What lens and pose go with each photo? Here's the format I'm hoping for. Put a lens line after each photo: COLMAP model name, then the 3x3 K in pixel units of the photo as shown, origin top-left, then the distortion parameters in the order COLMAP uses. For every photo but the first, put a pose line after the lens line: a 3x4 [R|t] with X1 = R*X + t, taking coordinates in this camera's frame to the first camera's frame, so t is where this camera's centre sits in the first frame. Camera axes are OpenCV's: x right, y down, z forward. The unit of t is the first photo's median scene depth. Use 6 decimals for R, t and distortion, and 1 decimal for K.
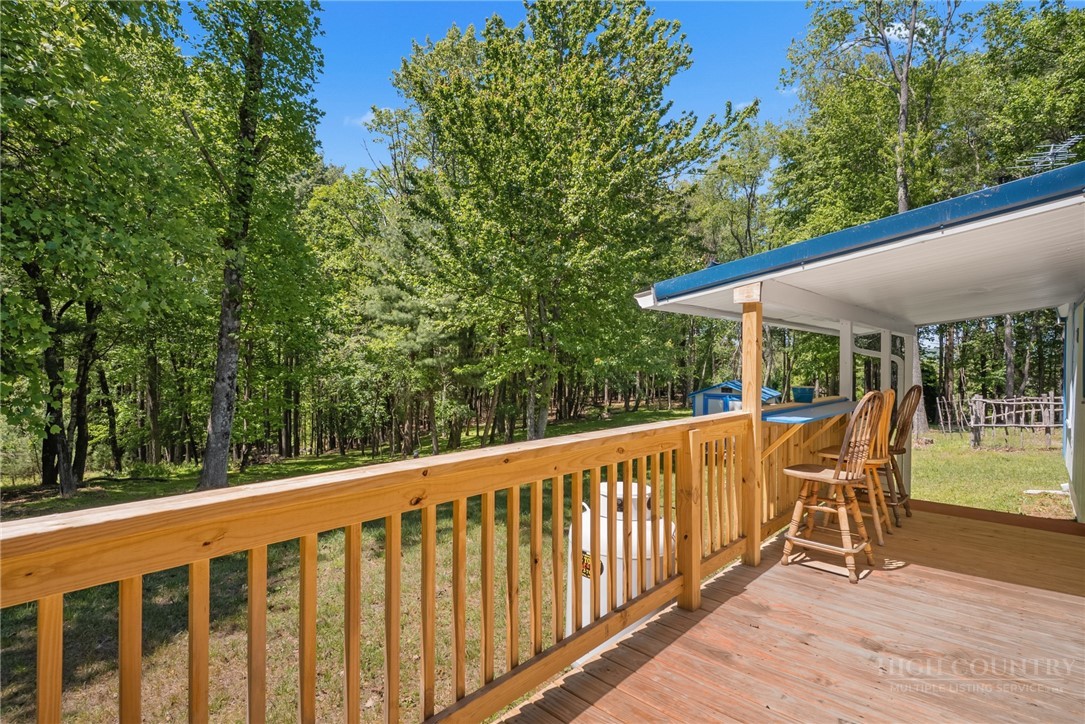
lens RADIAL K [[527.2, 0, 543.0], [0, 527.2, 354.5], [0, 0, 1]] dist [0.002670, -0.002724]
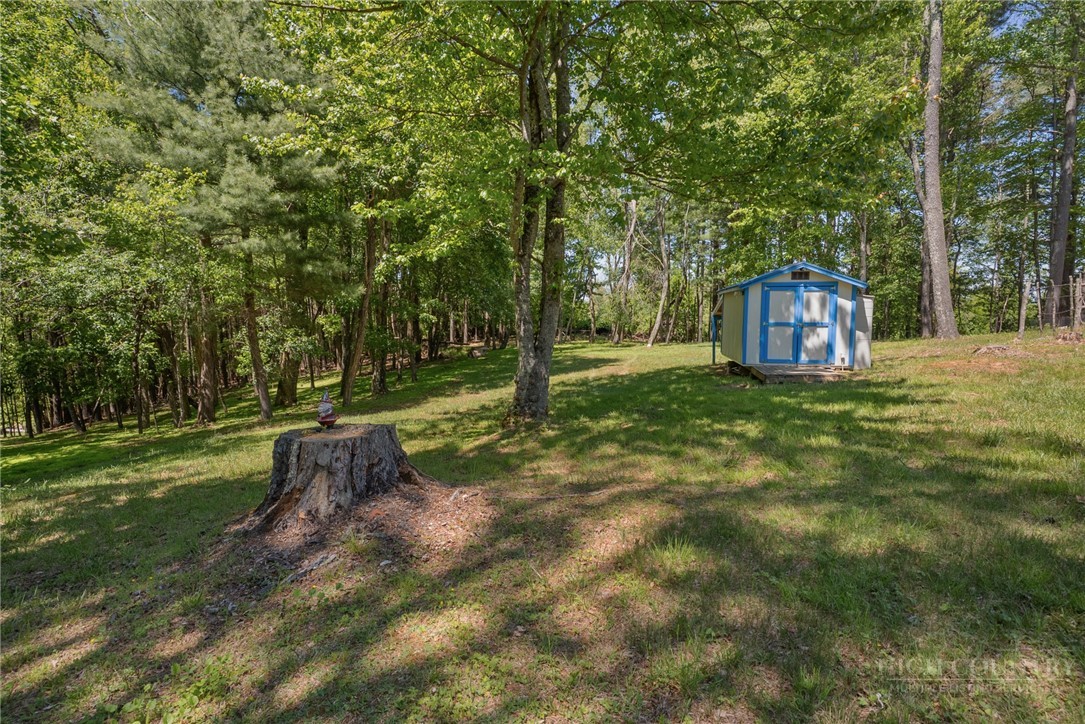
lens RADIAL K [[527.2, 0, 543.4], [0, 527.2, 358.9], [0, 0, 1]] dist [0.002670, -0.002724]
pose [[0.937547, -0.048452, 0.344466, -0.119224], [0.012126, 0.994202, 0.106839, 0.068917], [-0.347646, -0.095990, 0.932699, 0.362533]]
